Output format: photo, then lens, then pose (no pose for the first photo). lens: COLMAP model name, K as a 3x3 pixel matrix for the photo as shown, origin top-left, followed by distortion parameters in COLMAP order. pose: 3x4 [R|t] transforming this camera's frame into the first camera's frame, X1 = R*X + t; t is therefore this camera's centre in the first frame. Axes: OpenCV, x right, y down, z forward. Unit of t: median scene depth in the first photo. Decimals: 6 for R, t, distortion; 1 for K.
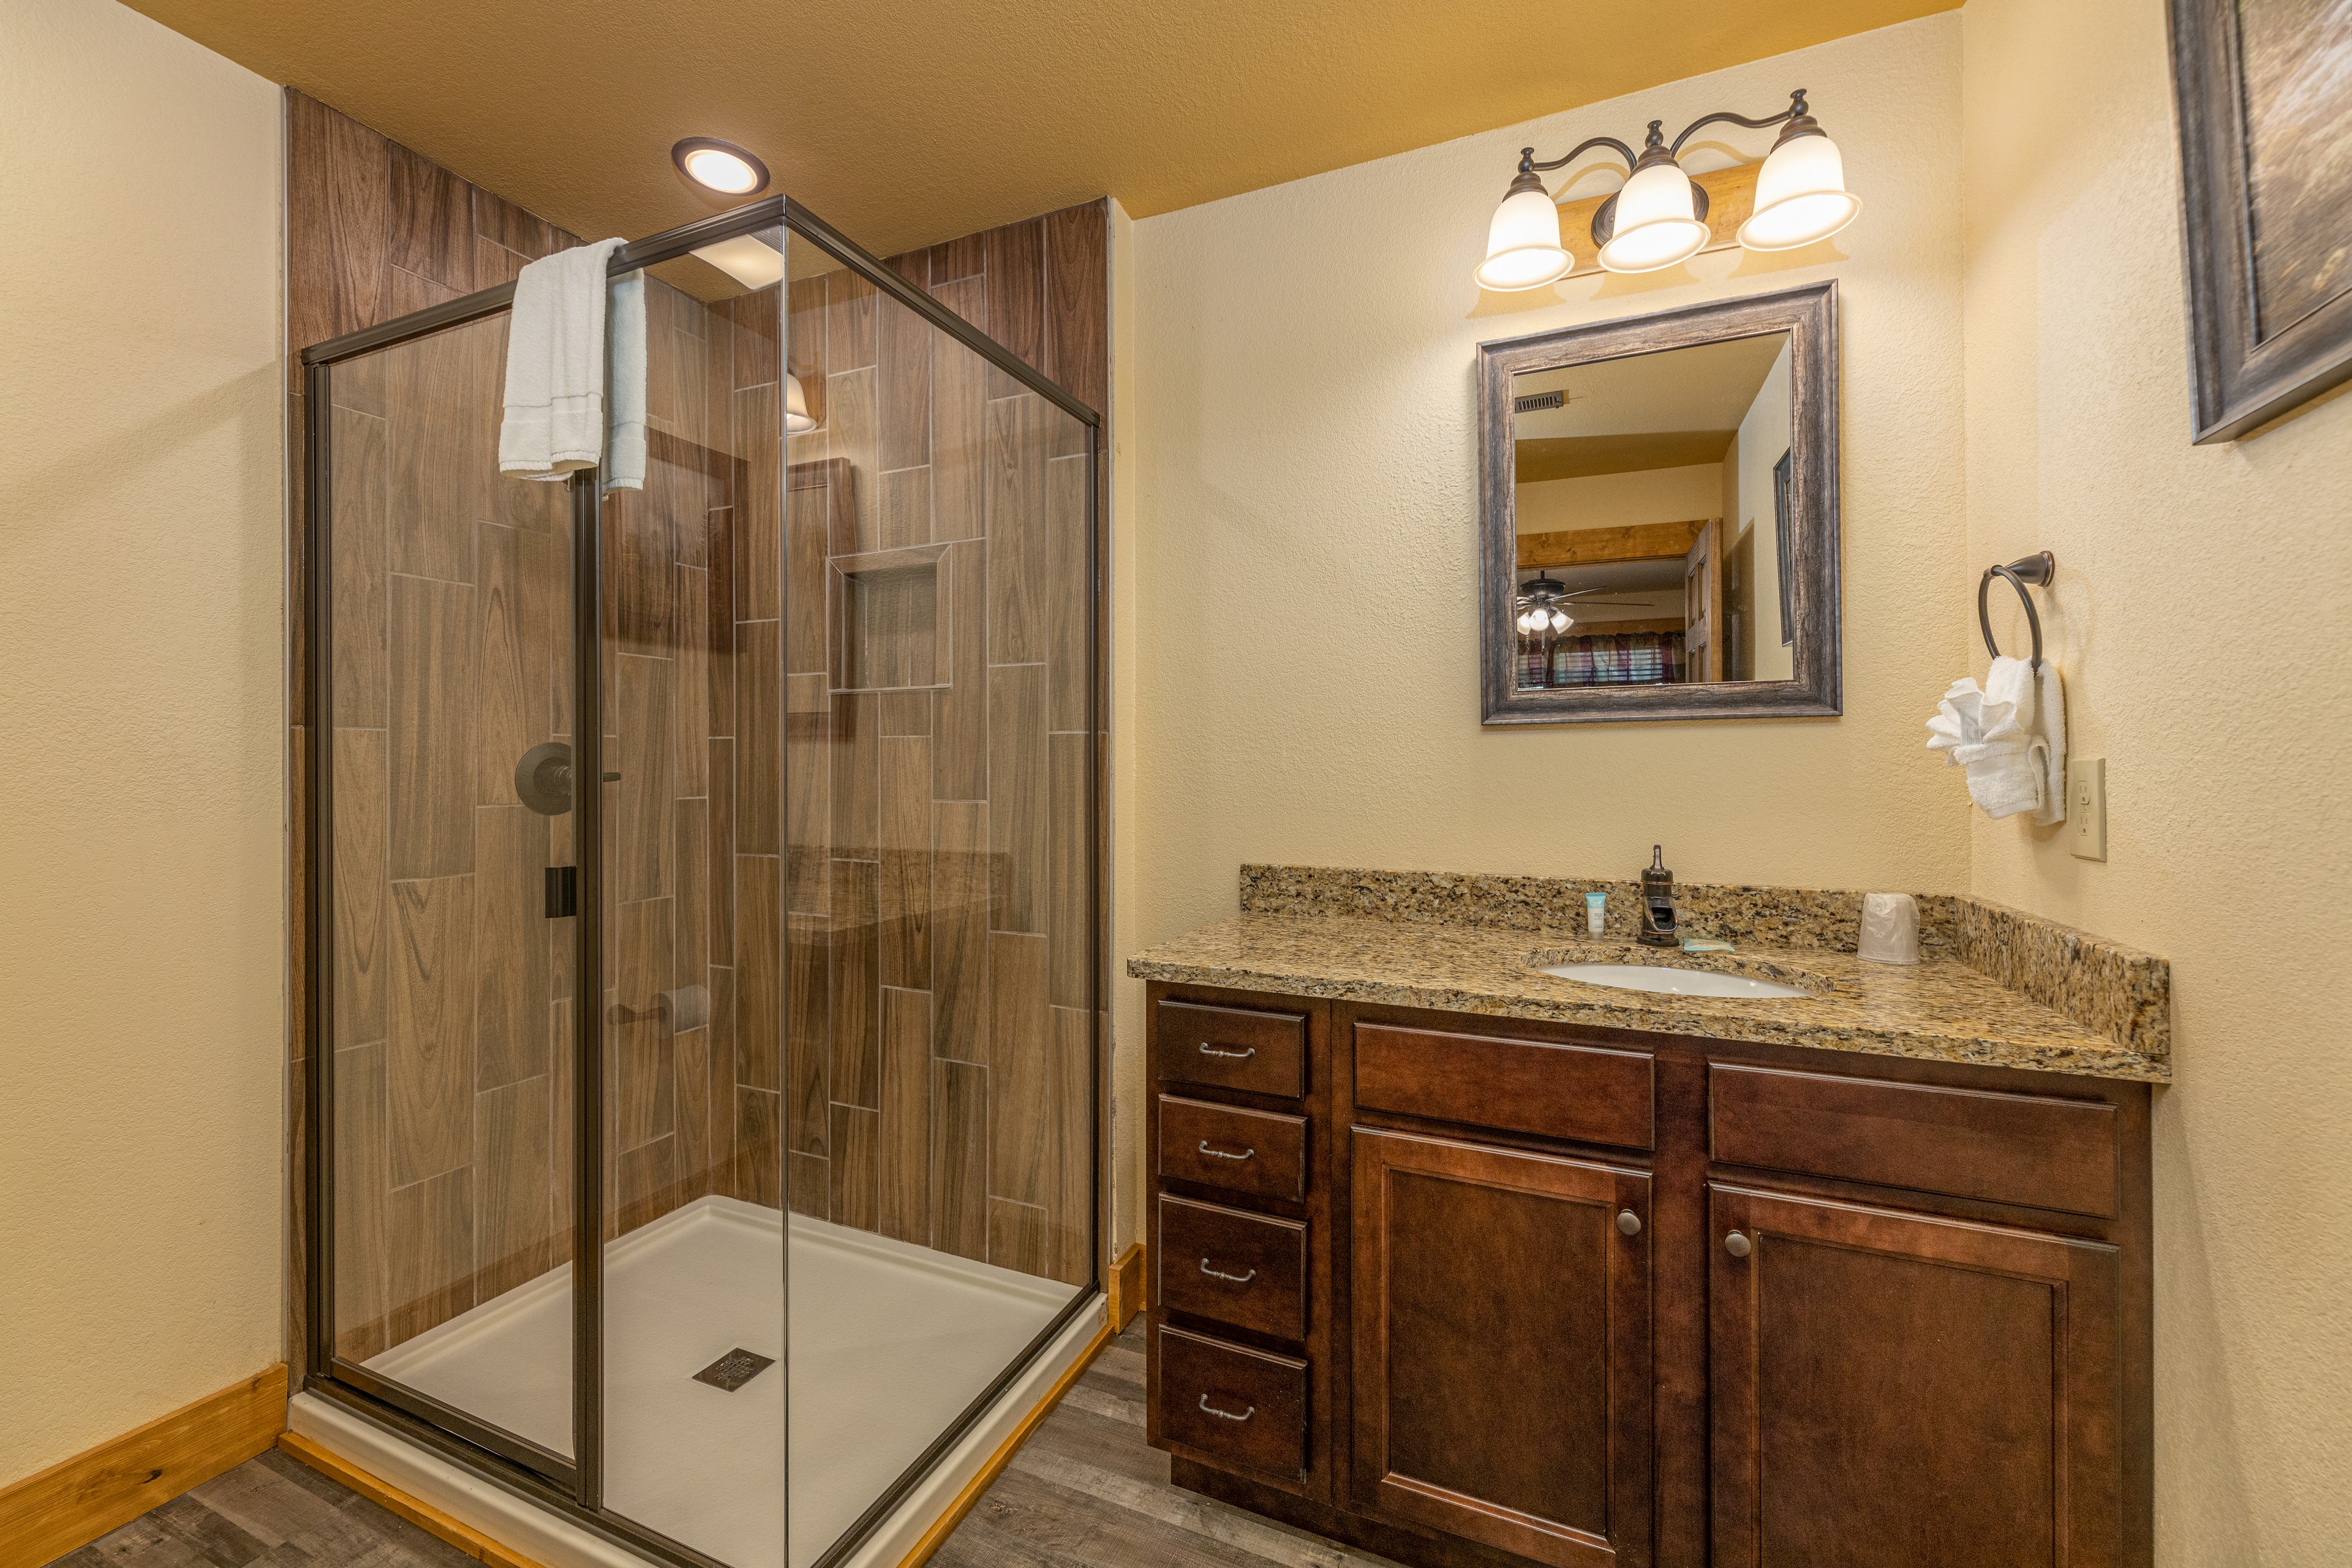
lens RADIAL K [[947.9, 0, 1186.5], [0, 947.9, 772.5], [0, 0, 1]] dist [0.000321, 0.000058]
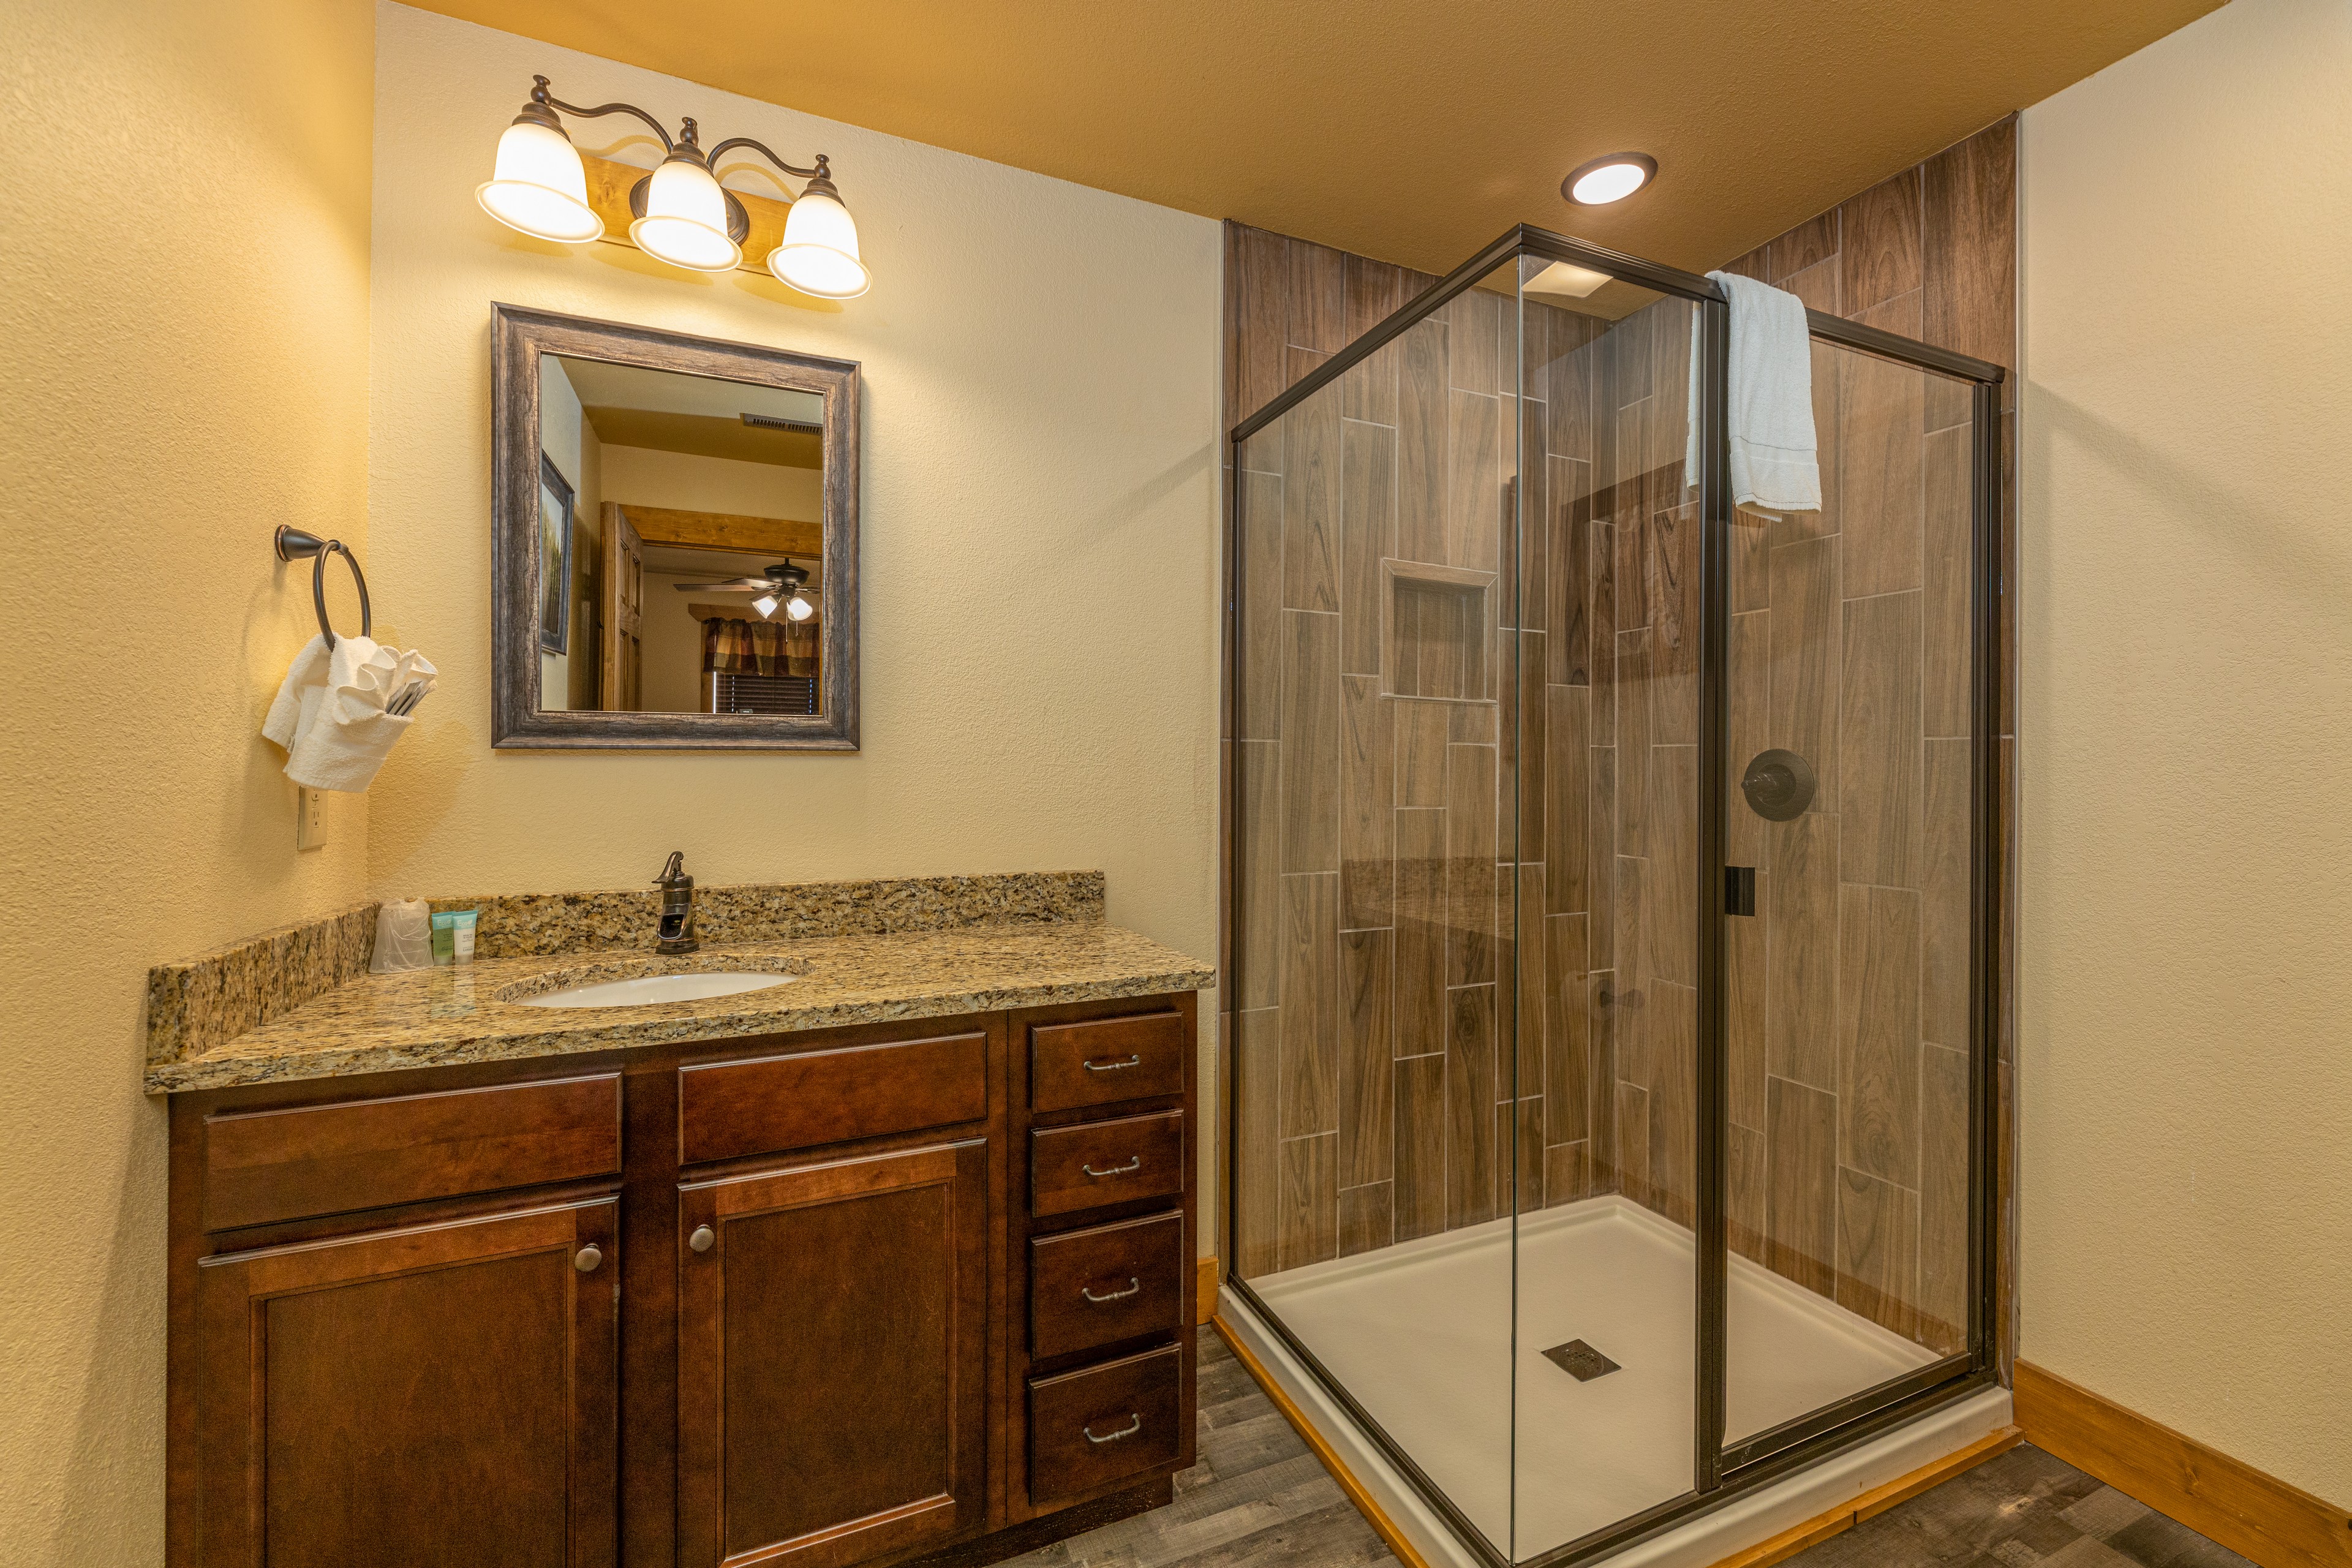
lens RADIAL K [[947.9, 0, 1187.4], [0, 947.9, 775.1], [0, 0, 1]] dist [0.000321, 0.000058]
pose [[0.680112, -0.001948, 0.733106, 0.125269], [0.004789, 0.999987, -0.001786, 0.001691], [-0.733093, 0.004726, 0.680113, -0.050503]]
